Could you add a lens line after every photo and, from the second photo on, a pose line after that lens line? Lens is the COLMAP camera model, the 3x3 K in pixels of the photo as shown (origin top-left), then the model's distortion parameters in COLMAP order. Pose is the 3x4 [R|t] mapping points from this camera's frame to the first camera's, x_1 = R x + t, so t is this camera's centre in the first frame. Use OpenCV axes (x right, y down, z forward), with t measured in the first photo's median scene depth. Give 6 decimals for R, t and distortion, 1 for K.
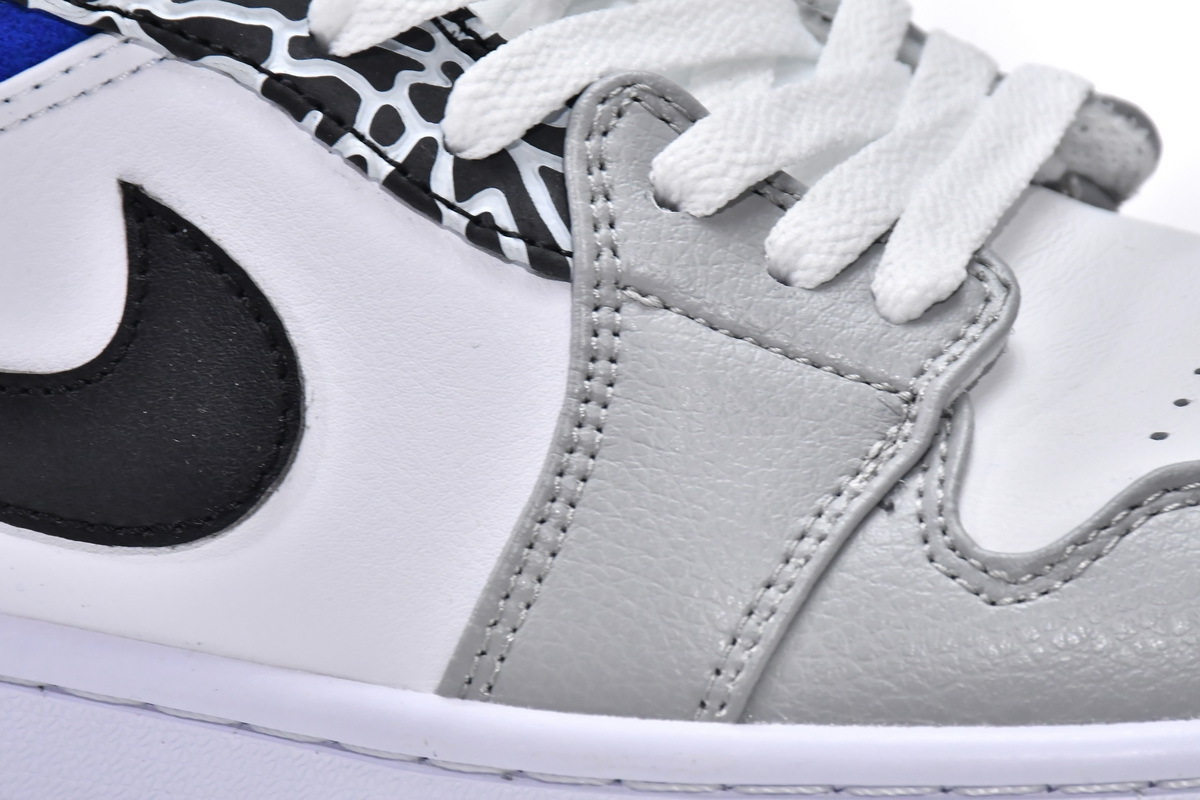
lens RADIAL K [[5504.5, 0, 601.8], [0, 5504.5, 399.2], [0, 0, 1]] dist [0.135037, 0.000000]
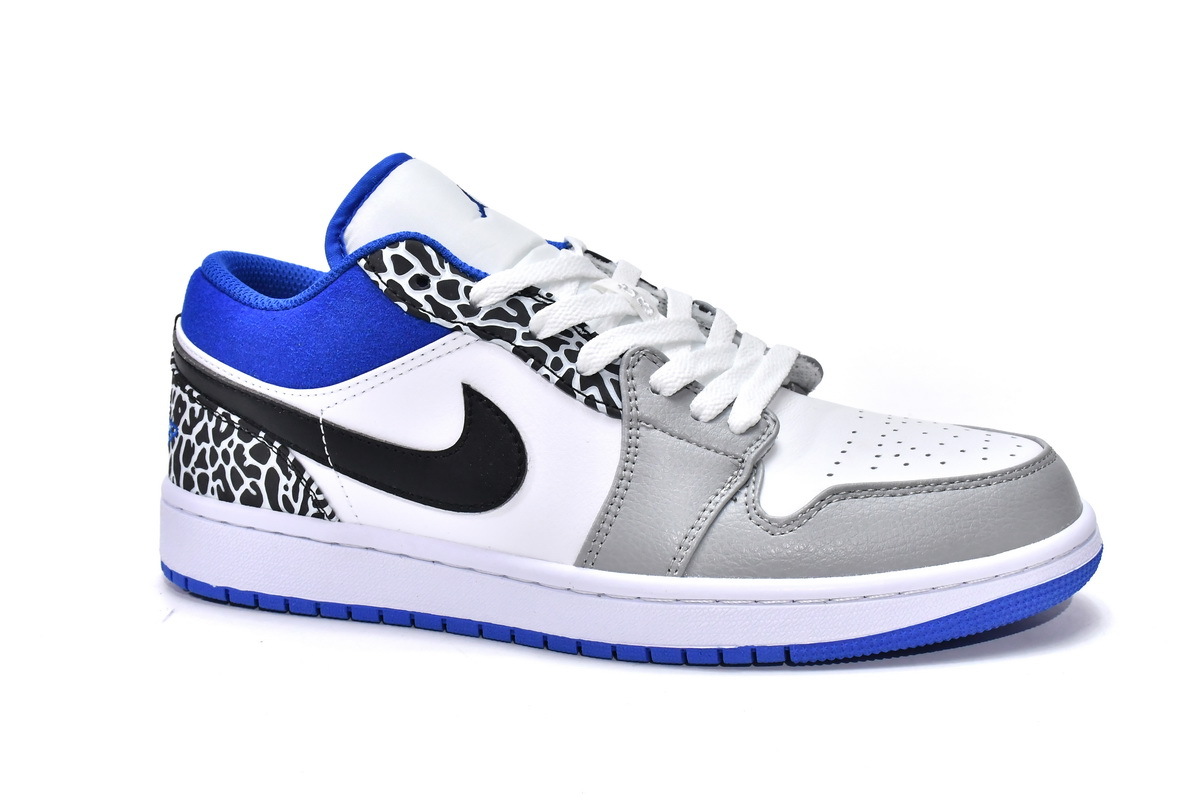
lens RADIAL K [[1602.7, 0, 593.9], [0, 1602.7, 397.9], [0, 0, 1]] dist [-0.057566, 0.000000]
pose [[0.999987, 0.003528, -0.003596, -0.016823], [-0.003647, 0.999426, -0.033671, -0.004545], [0.003475, 0.033684, 0.999427, 0.177988]]
